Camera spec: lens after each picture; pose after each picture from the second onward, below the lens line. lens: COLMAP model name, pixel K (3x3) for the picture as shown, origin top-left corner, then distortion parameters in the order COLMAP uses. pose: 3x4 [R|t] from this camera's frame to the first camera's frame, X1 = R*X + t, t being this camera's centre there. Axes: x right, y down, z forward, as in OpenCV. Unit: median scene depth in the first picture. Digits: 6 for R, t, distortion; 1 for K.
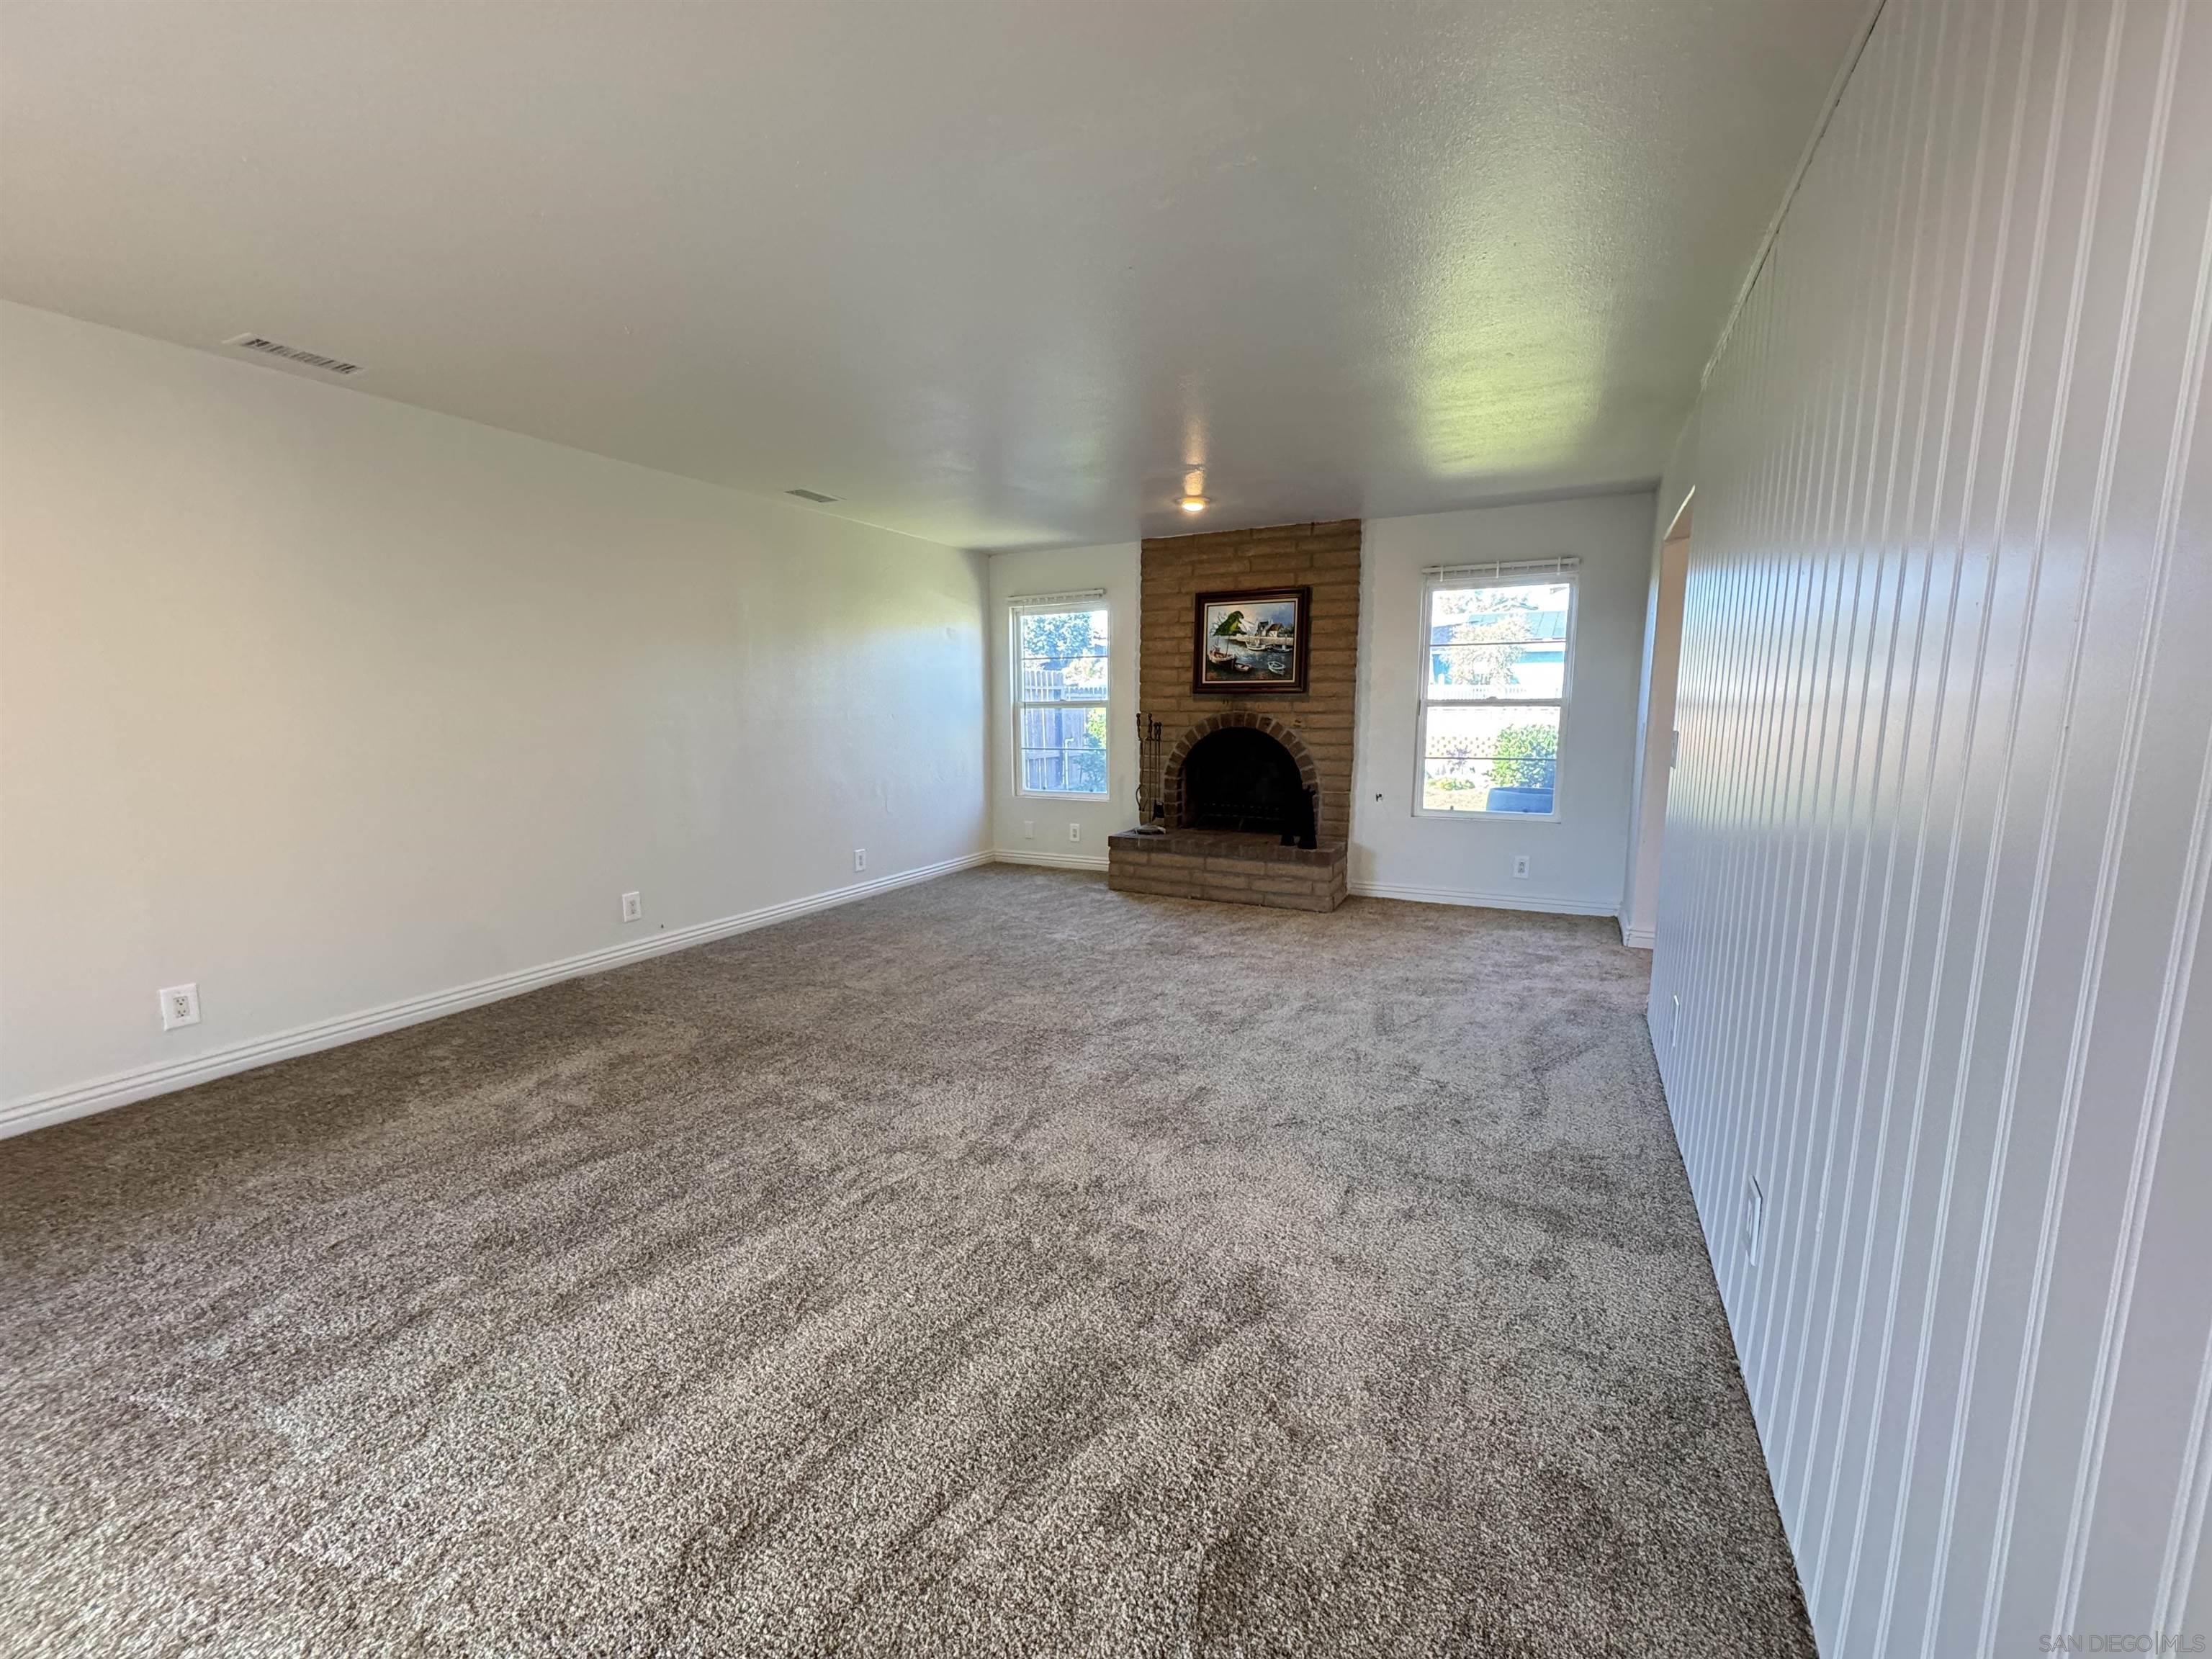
lens RADIAL K [[886.0, 0, 1103.9], [0, 886.0, 836.0], [0, 0, 1]] dist [-0.003293, 0.000483]
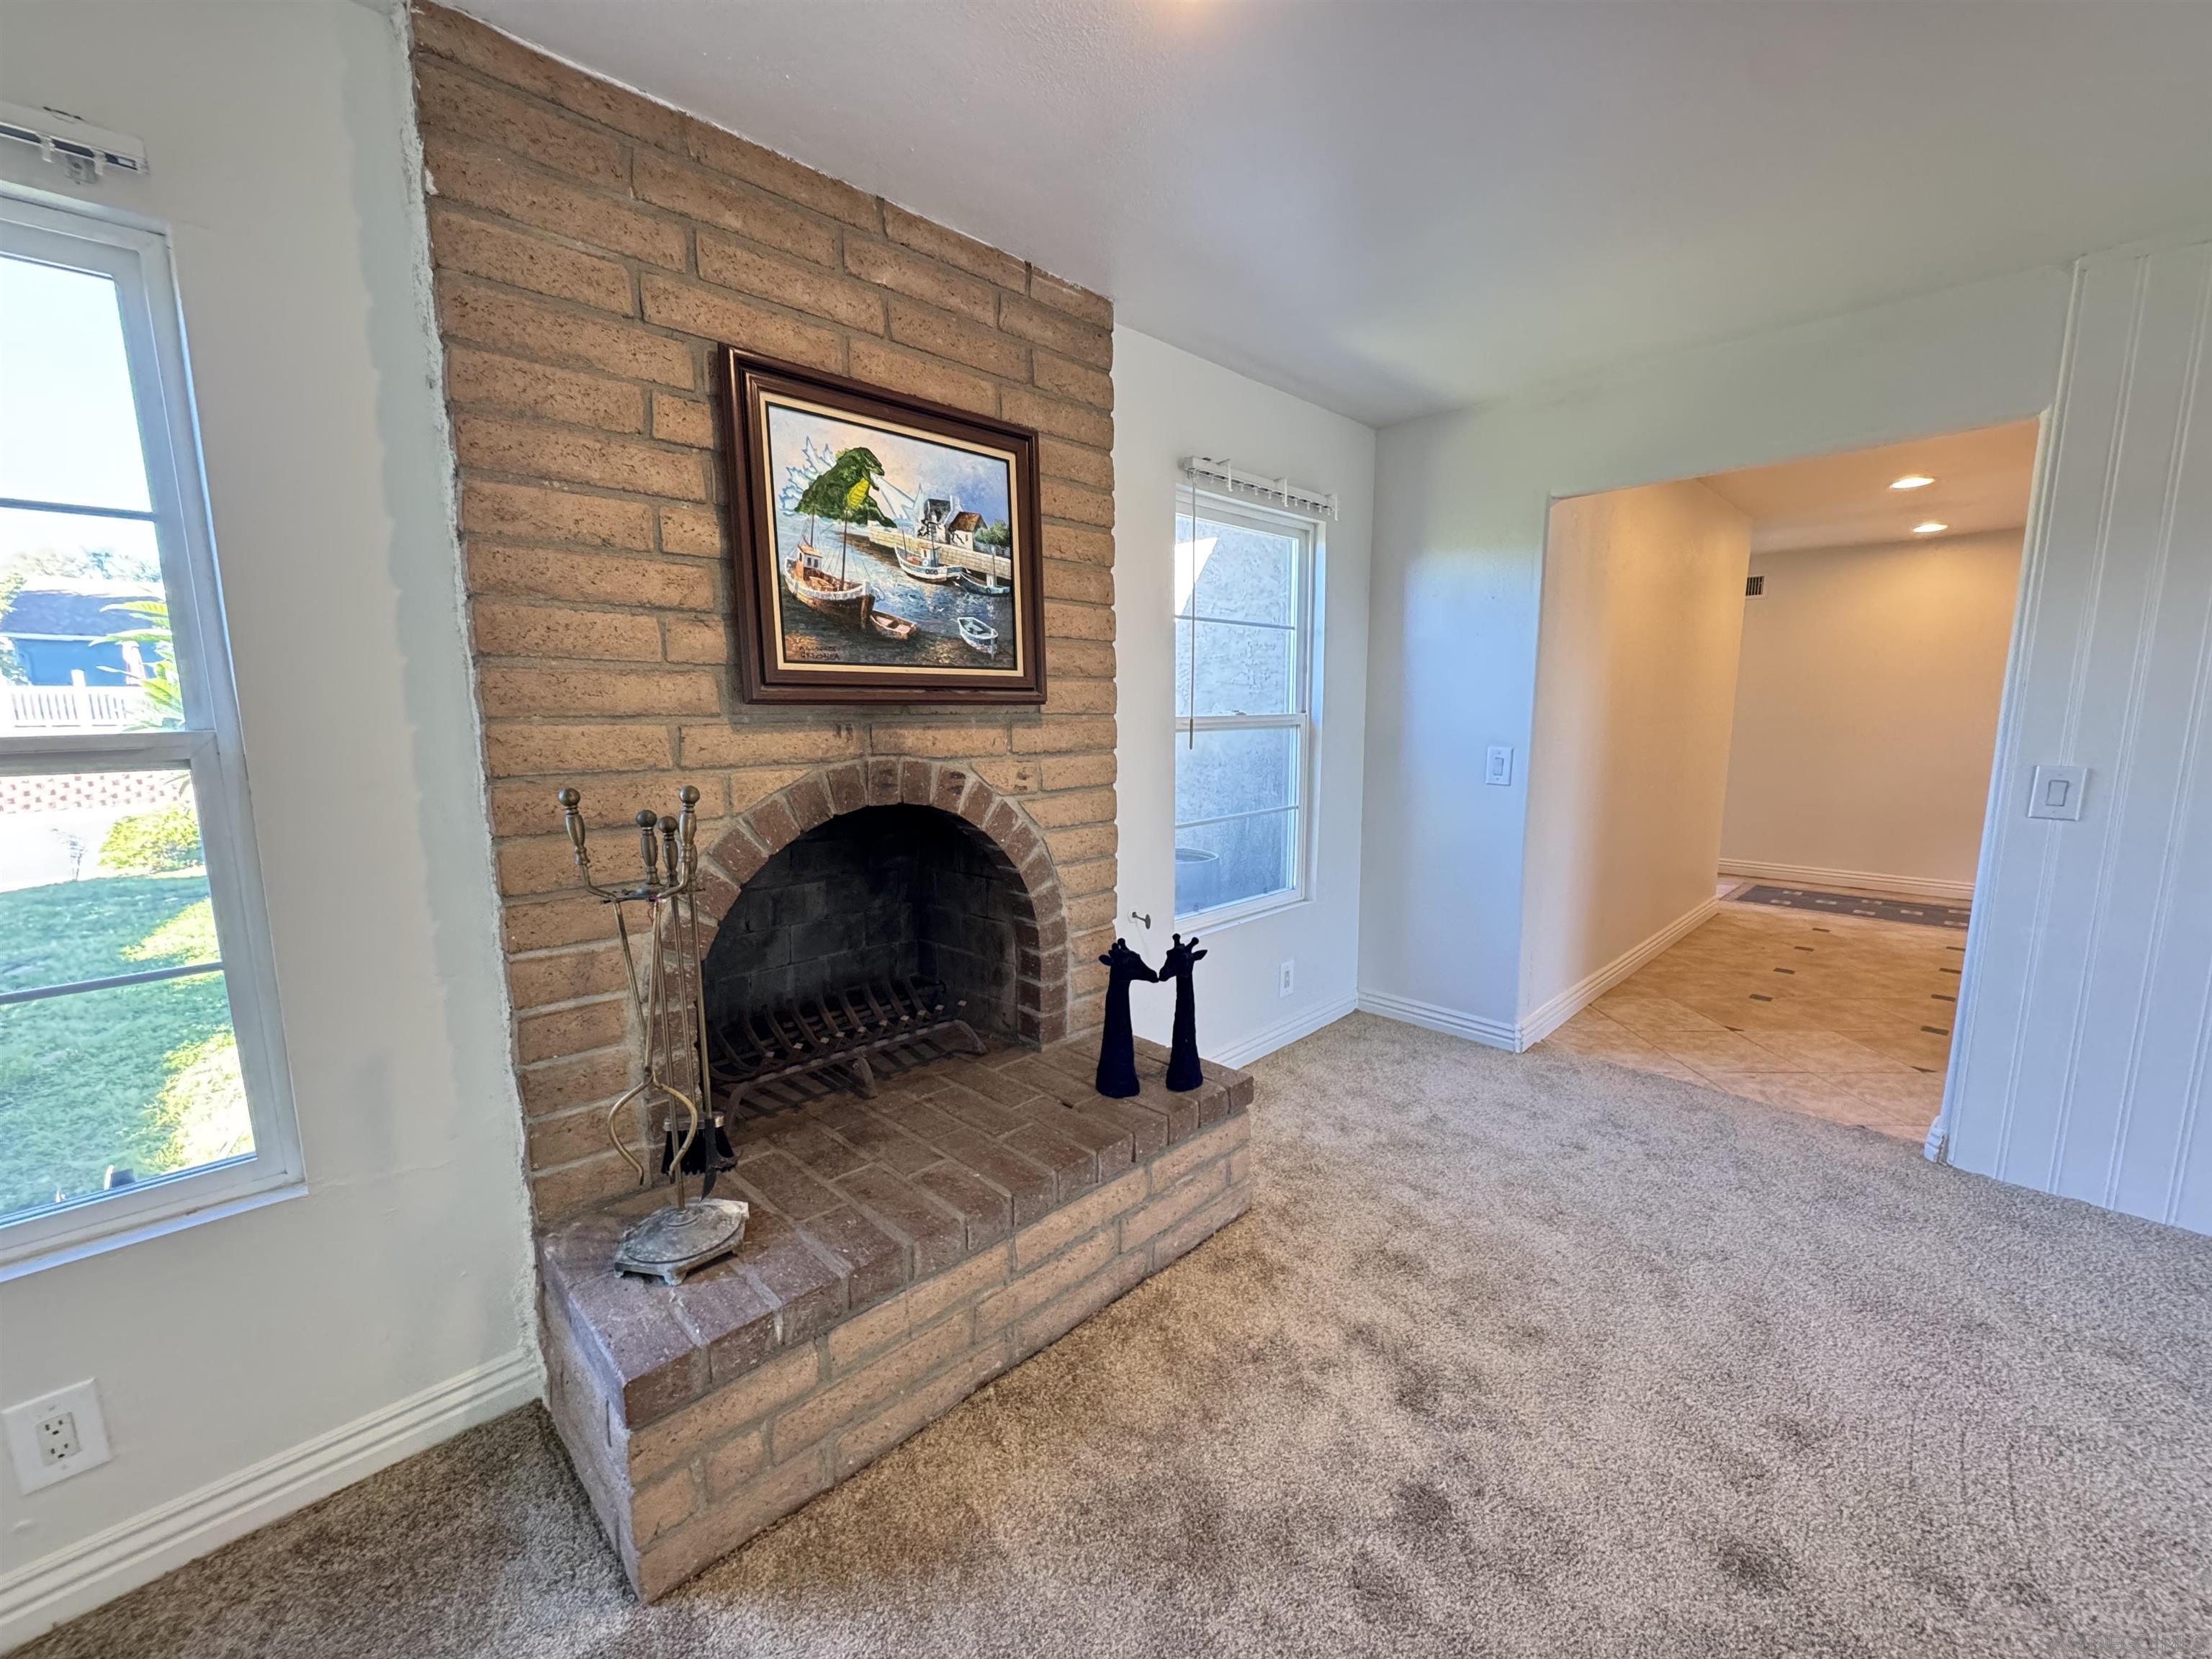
lens RADIAL K [[886.0, 0, 1114.7], [0, 886.0, 830.1], [0, 0, 1]] dist [-0.003293, 0.000483]
pose [[0.306937, -0.134804, 0.942135, -0.142198], [0.137188, 0.985847, 0.096364, -0.136465], [-0.941790, 0.099672, 0.321086, 0.827276]]
